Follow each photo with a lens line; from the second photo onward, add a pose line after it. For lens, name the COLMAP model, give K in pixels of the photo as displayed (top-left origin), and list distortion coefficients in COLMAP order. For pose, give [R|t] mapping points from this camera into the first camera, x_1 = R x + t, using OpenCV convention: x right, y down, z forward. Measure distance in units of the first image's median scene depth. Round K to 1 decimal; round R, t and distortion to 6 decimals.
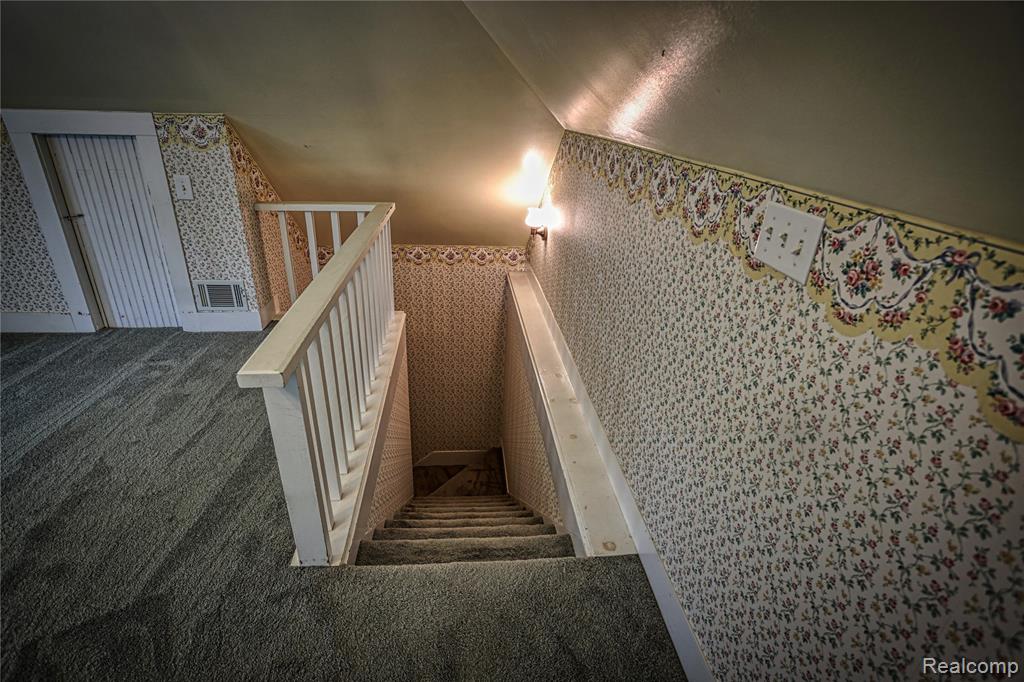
lens RADIAL K [[499.3, 0, 512.0], [0, 499.3, 341.0], [0, 0, 1]] dist [-0.053216, 0.001421]
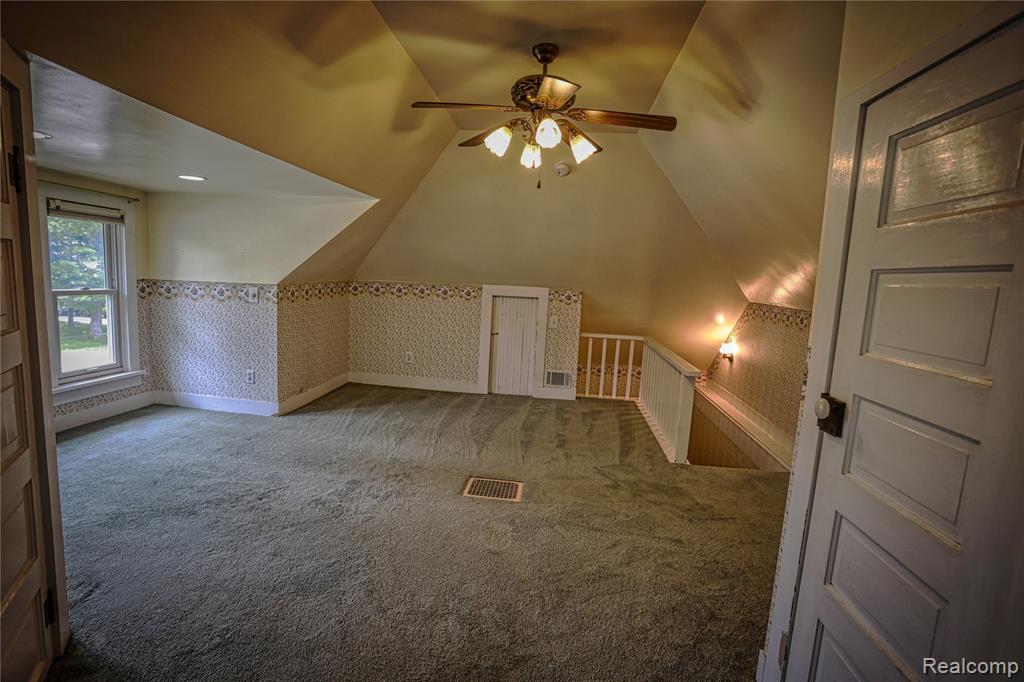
lens RADIAL K [[499.3, 0, 512.0], [0, 499.3, 341.0], [0, 0, 1]] dist [-0.053216, 0.001421]
pose [[0.974286, 0.029753, -0.223341, -0.337011], [-0.094436, 0.953899, -0.284882, 0.325779], [0.204569, 0.298648, 0.932181, -0.849461]]
